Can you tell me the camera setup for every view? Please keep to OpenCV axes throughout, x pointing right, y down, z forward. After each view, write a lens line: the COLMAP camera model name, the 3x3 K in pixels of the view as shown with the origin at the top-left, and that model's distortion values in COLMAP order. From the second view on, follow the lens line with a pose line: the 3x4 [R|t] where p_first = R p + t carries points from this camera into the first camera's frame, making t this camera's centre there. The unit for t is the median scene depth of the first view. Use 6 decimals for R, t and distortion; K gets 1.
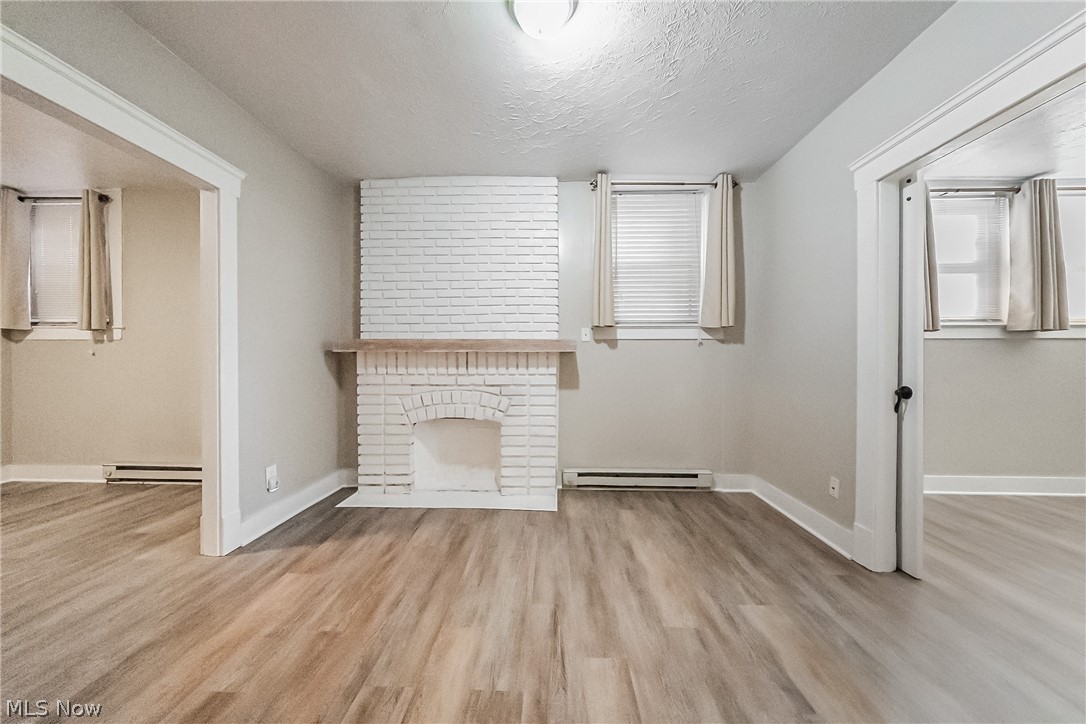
lens RADIAL K [[378.0, 0, 539.4], [0, 378.0, 364.9], [0, 0, 1]] dist [-0.000761, -0.000102]
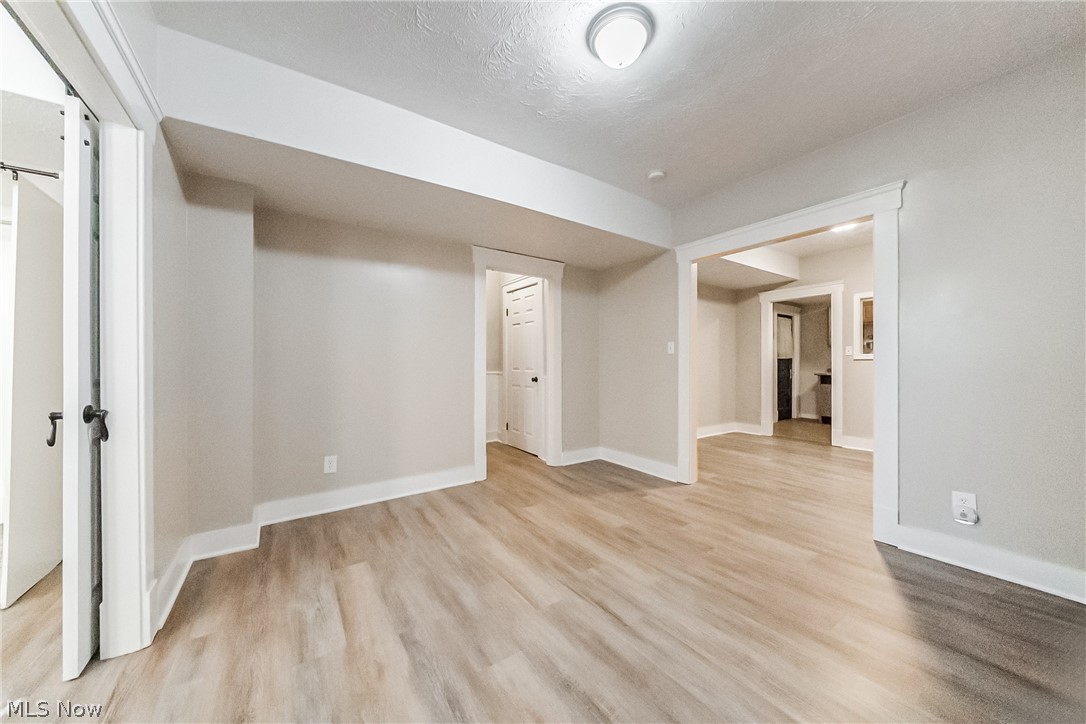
lens RADIAL K [[377.5, 0, 543.0], [0, 377.5, 361.5], [0, 0, 1]] dist [-0.000243, -0.000130]
pose [[-0.804598, -0.002721, -0.593814, 0.427259], [-0.003536, 0.999994, 0.000209, -0.013864], [0.593809, 0.002268, -0.804603, 0.903533]]
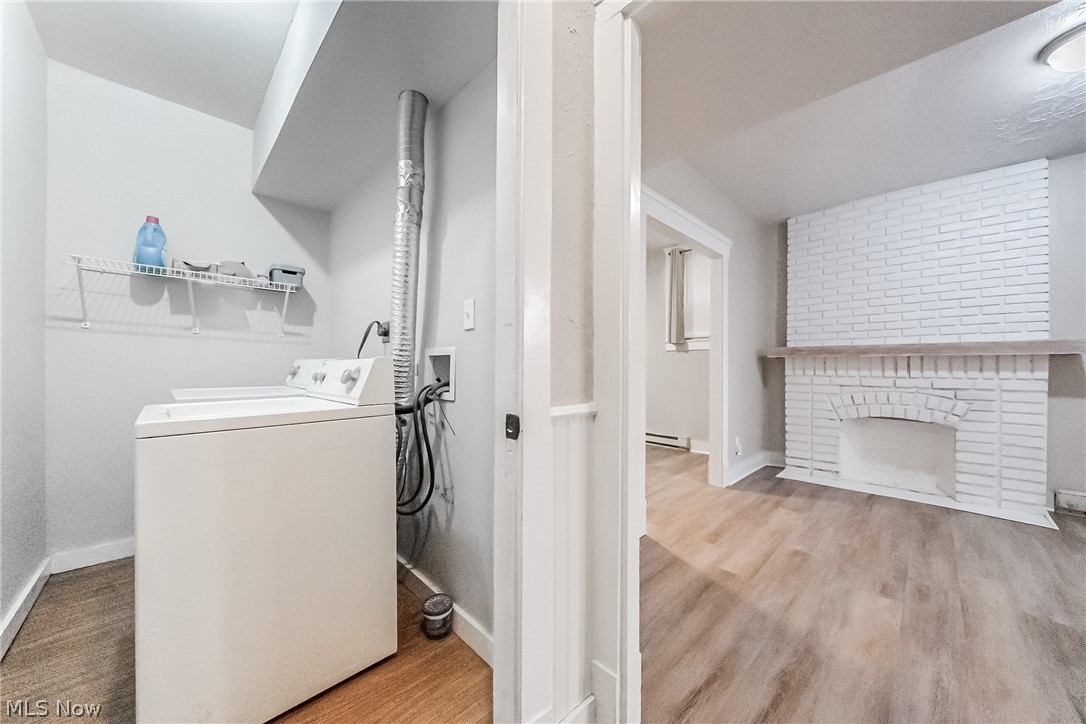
lens RADIAL K [[380.2, 0, 541.9], [0, 380.2, 365.0], [0, 0, 1]] dist [-0.001690, -0.000300]
pose [[0.722179, 0.000243, -0.691707, -0.197889], [-0.008512, 0.999927, -0.008537, 0.008485], [0.691654, 0.012053, 0.722128, -0.464531]]
